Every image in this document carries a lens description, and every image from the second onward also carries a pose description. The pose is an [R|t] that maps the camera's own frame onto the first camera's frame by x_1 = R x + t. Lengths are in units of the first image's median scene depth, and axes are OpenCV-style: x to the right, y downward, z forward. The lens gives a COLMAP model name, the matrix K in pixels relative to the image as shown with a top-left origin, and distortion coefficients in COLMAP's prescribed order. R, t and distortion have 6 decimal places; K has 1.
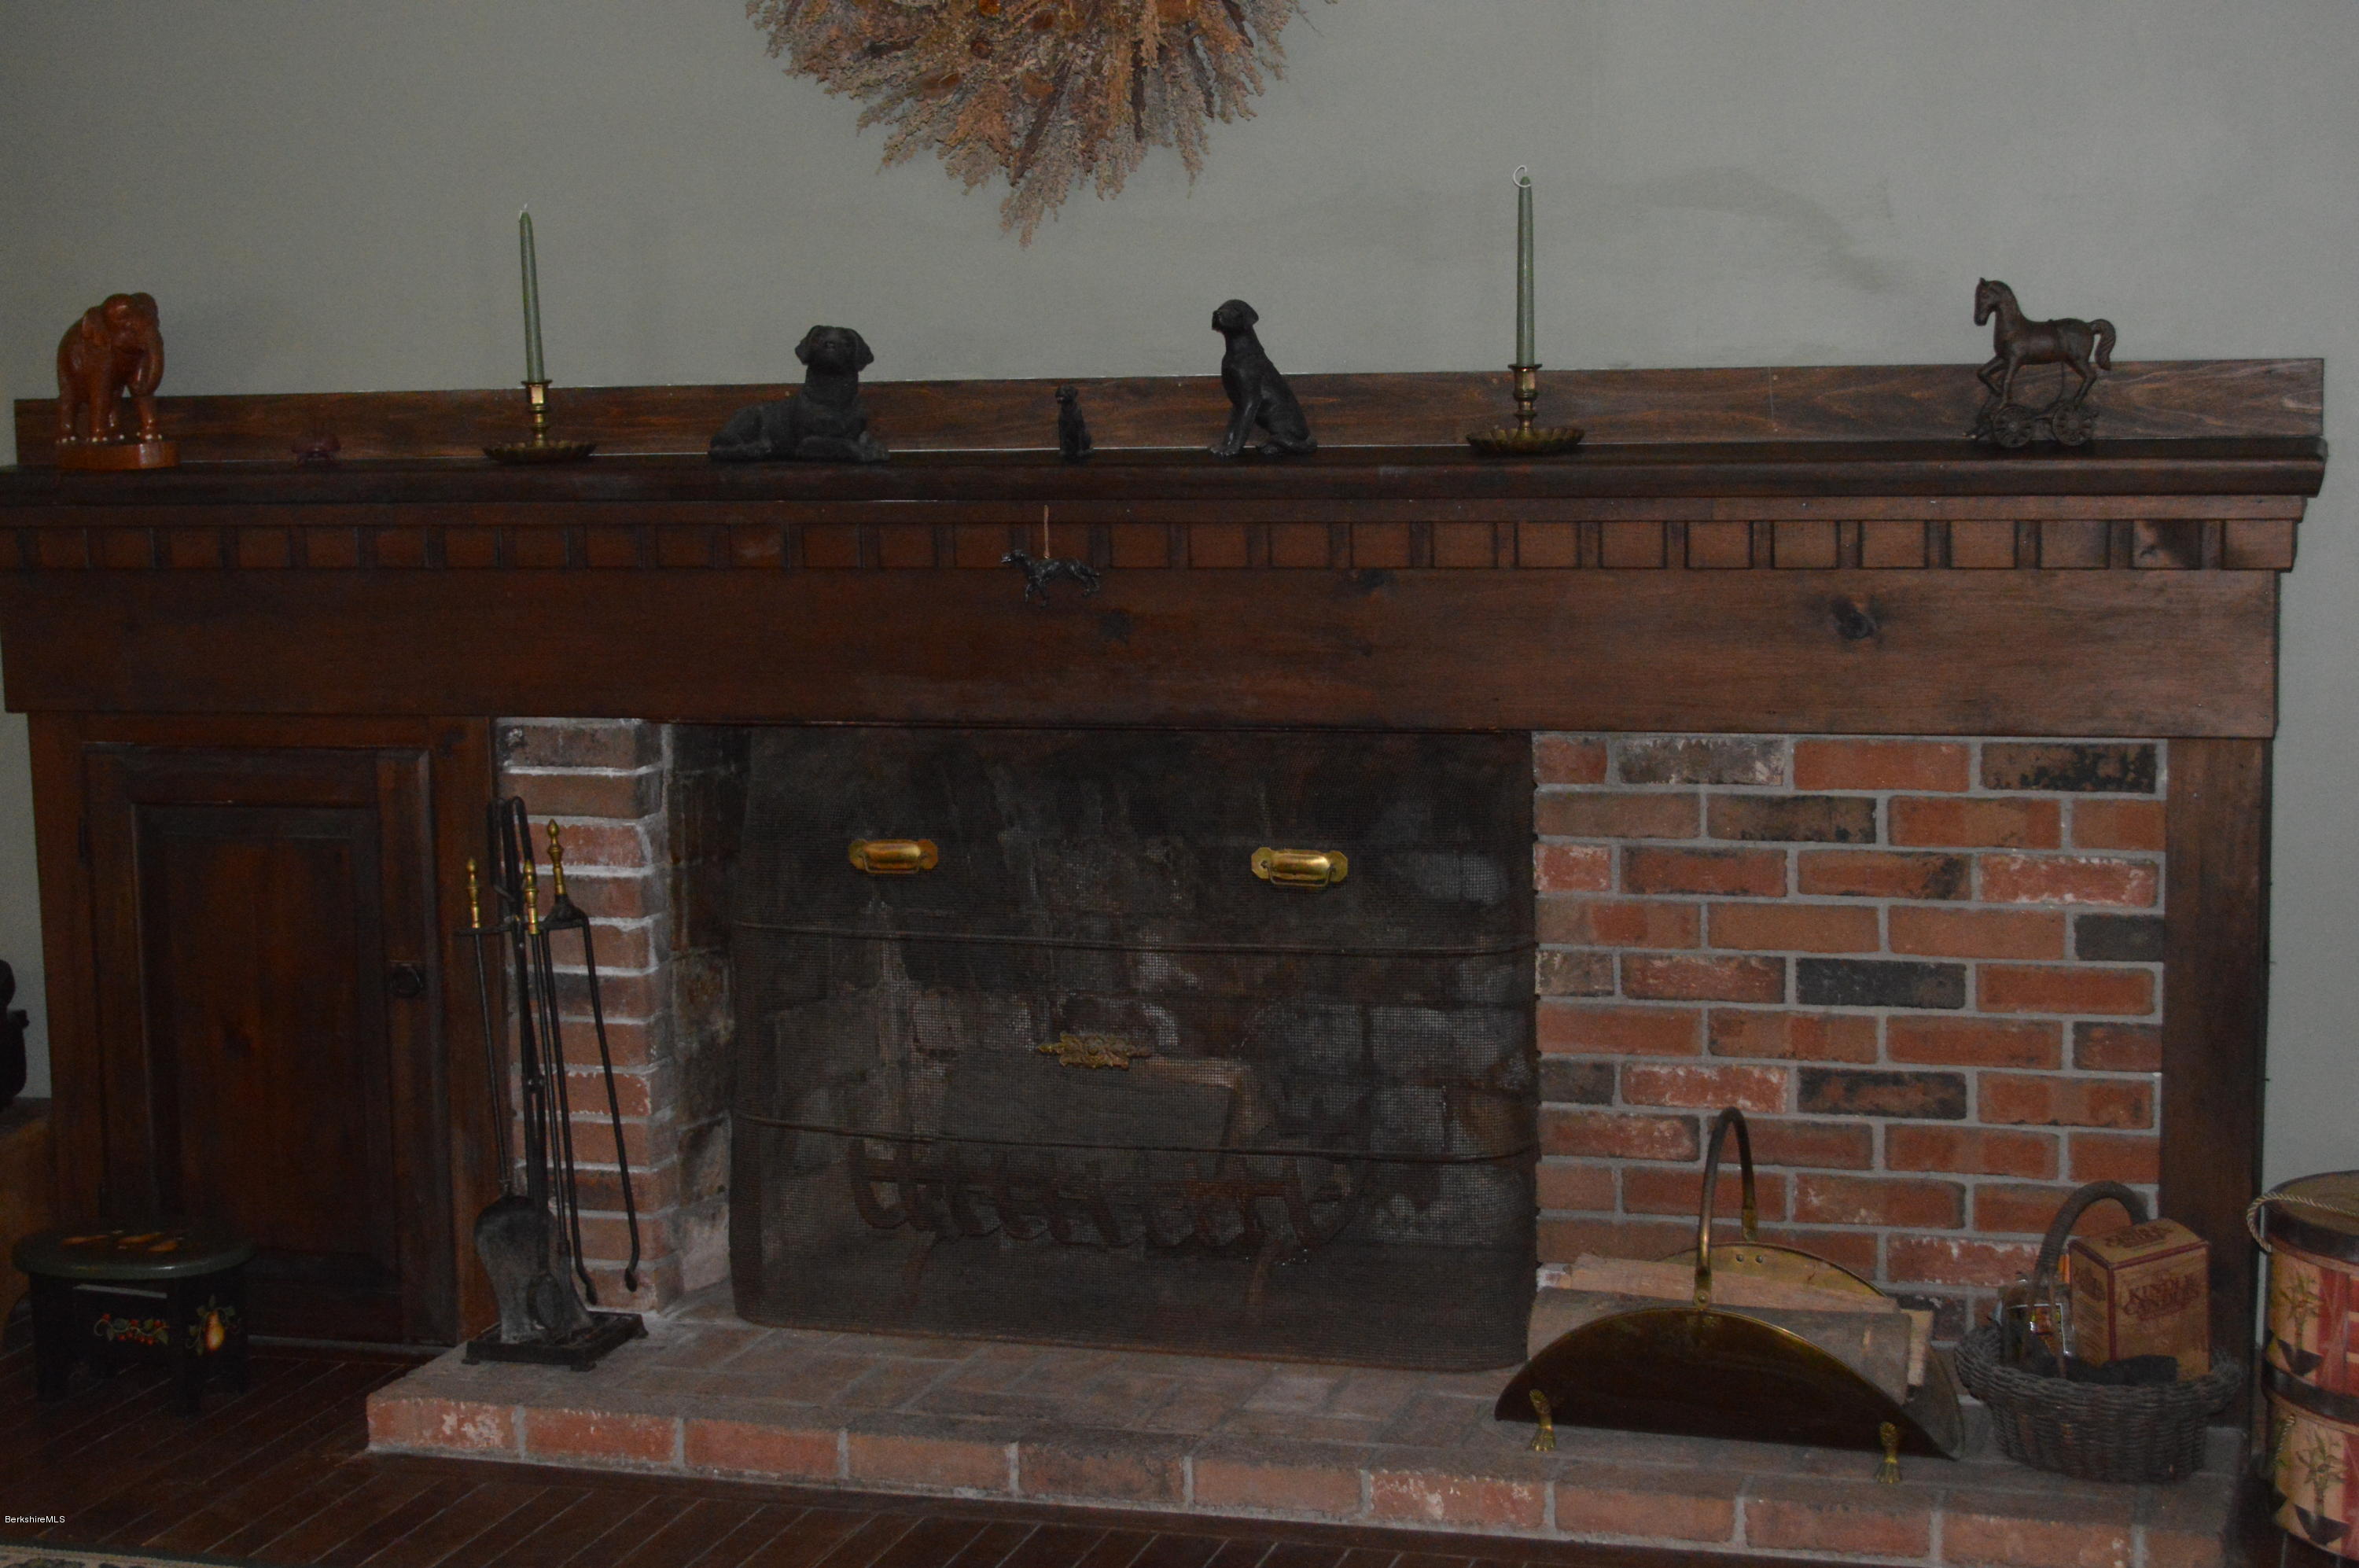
lens RADIAL K [[3653.3, 0, 1180.0], [0, 3653.3, 780.8], [0, 0, 1]] dist [-0.036165, 0.000000]
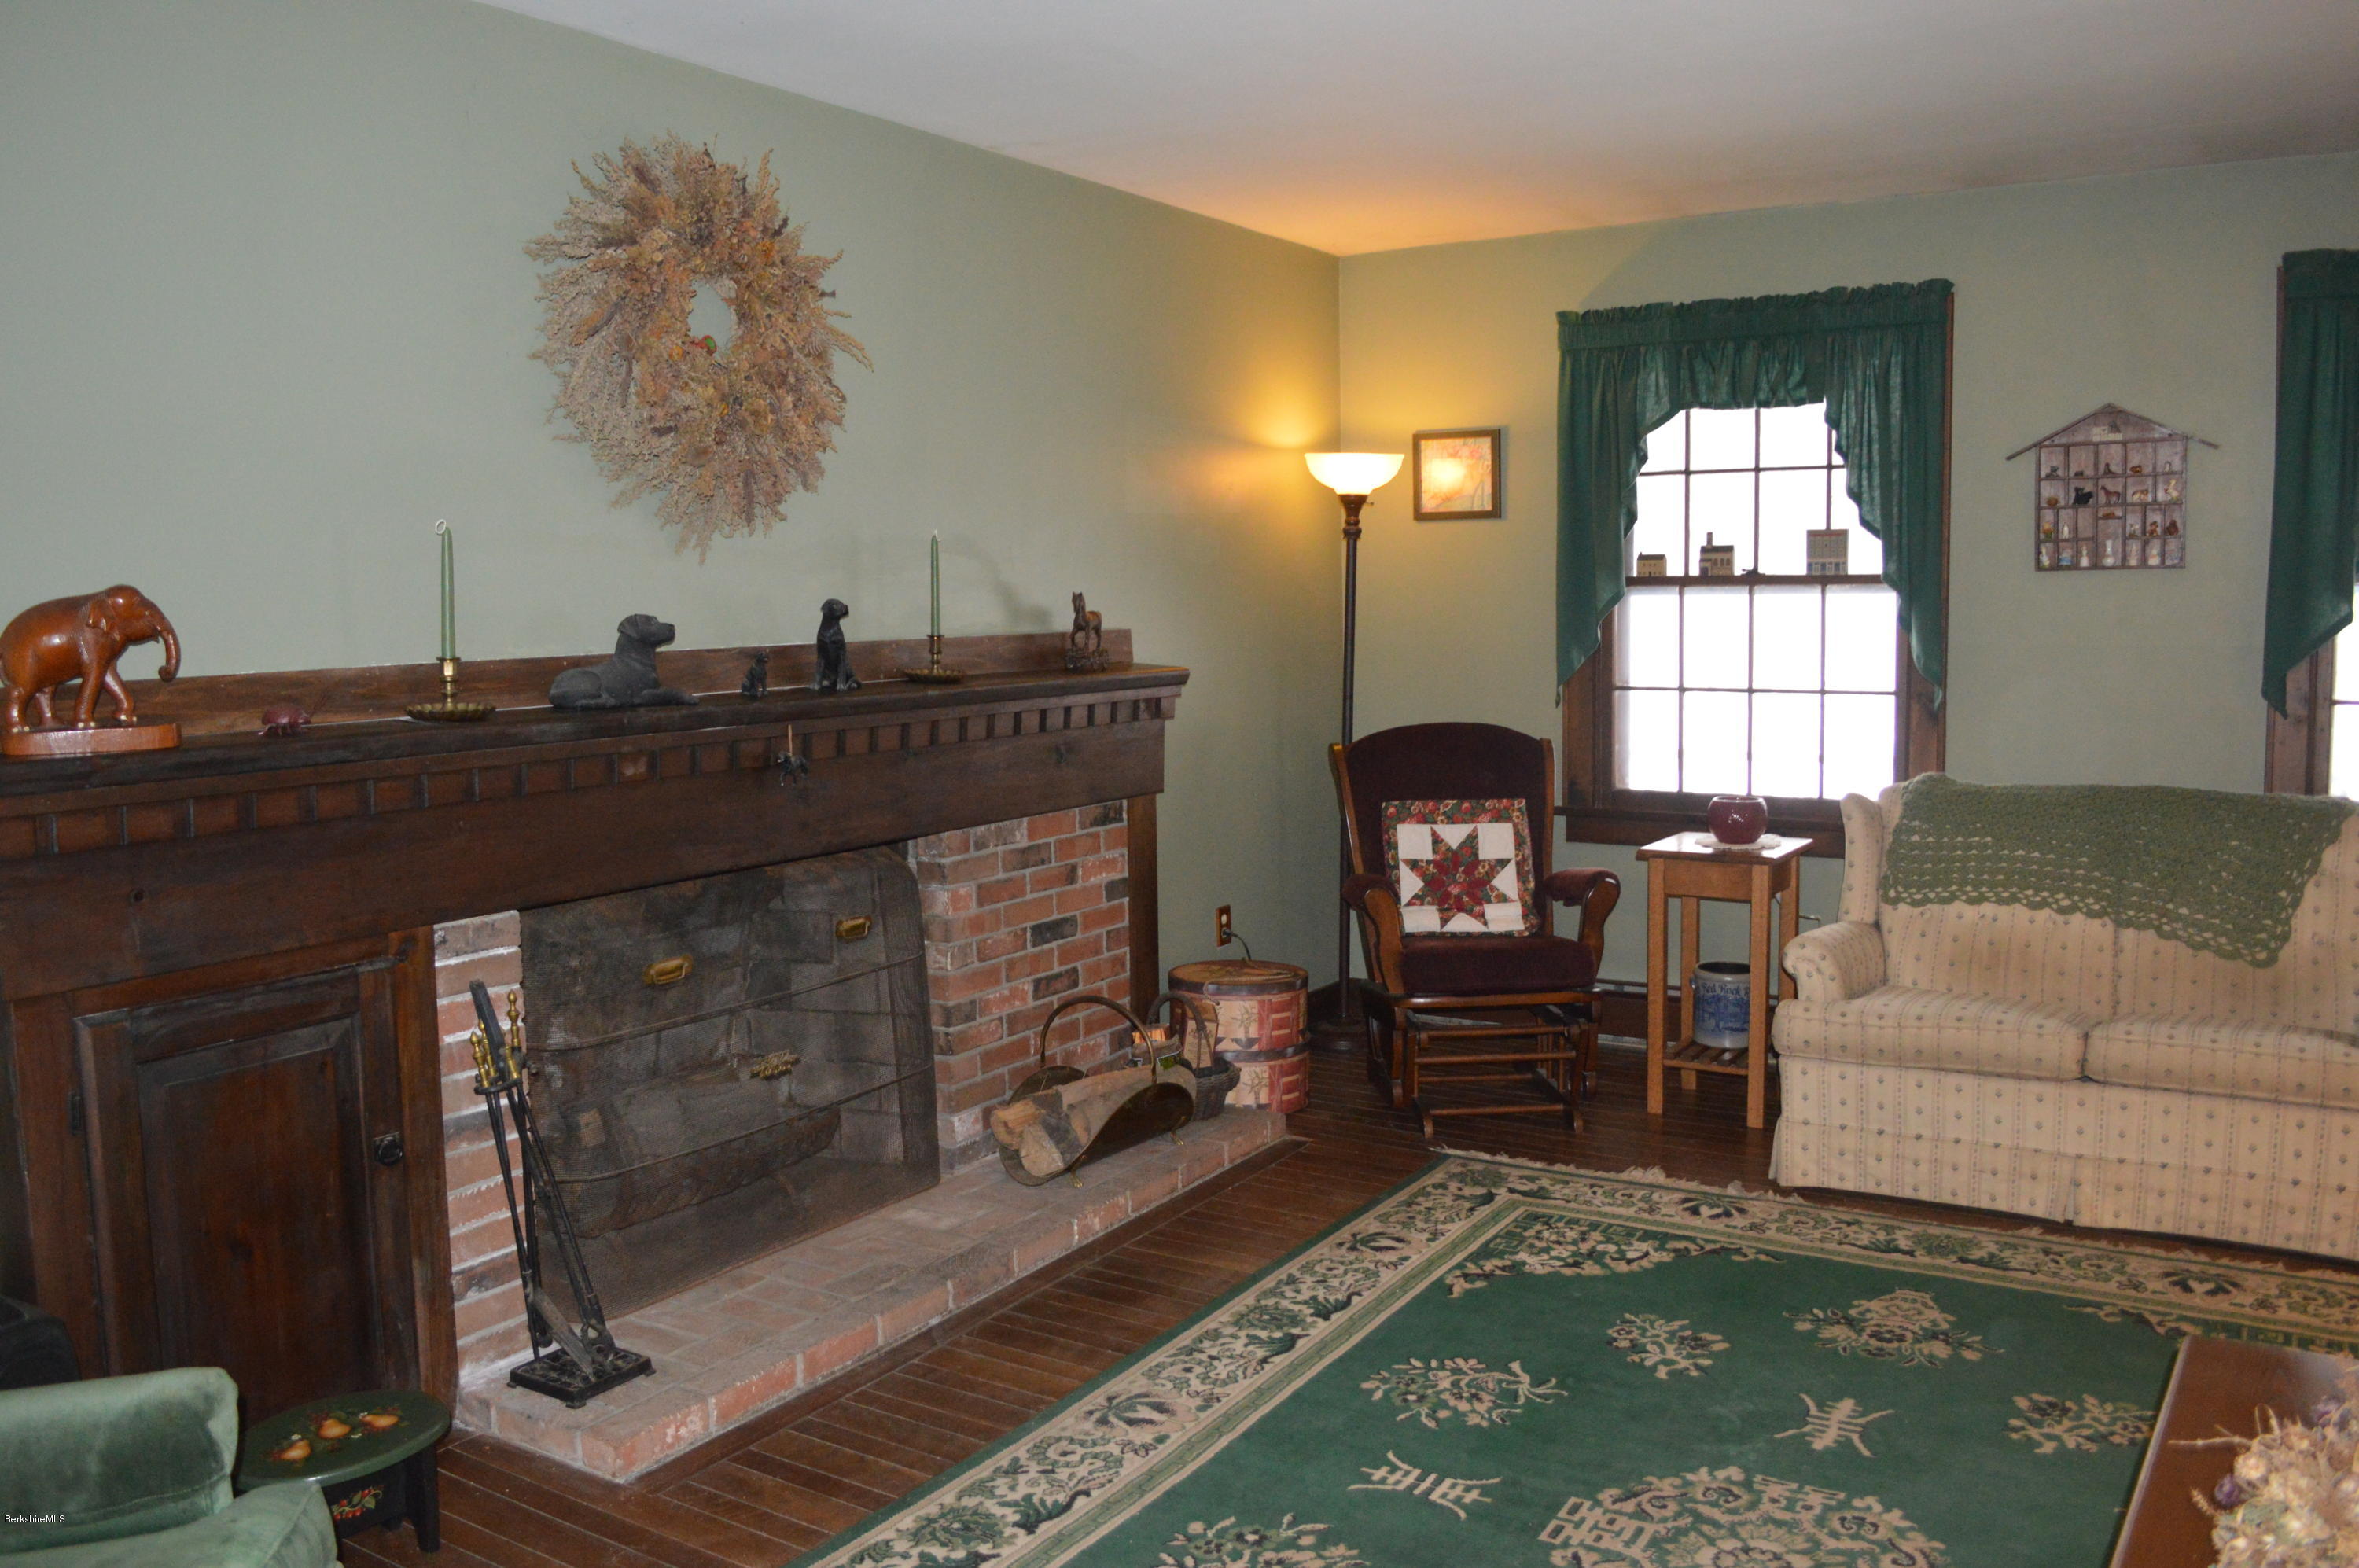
lens RADIAL K [[1883.0, 0, 1181.9], [0, 1883.0, 781.7], [0, 0, 1]] dist [-0.079532, 0.016969]
pose [[0.261851, -0.080605, 0.961736, -0.800093], [0.129629, 0.990414, 0.047714, -0.068947], [-0.956363, 0.112175, 0.269790, 0.625225]]
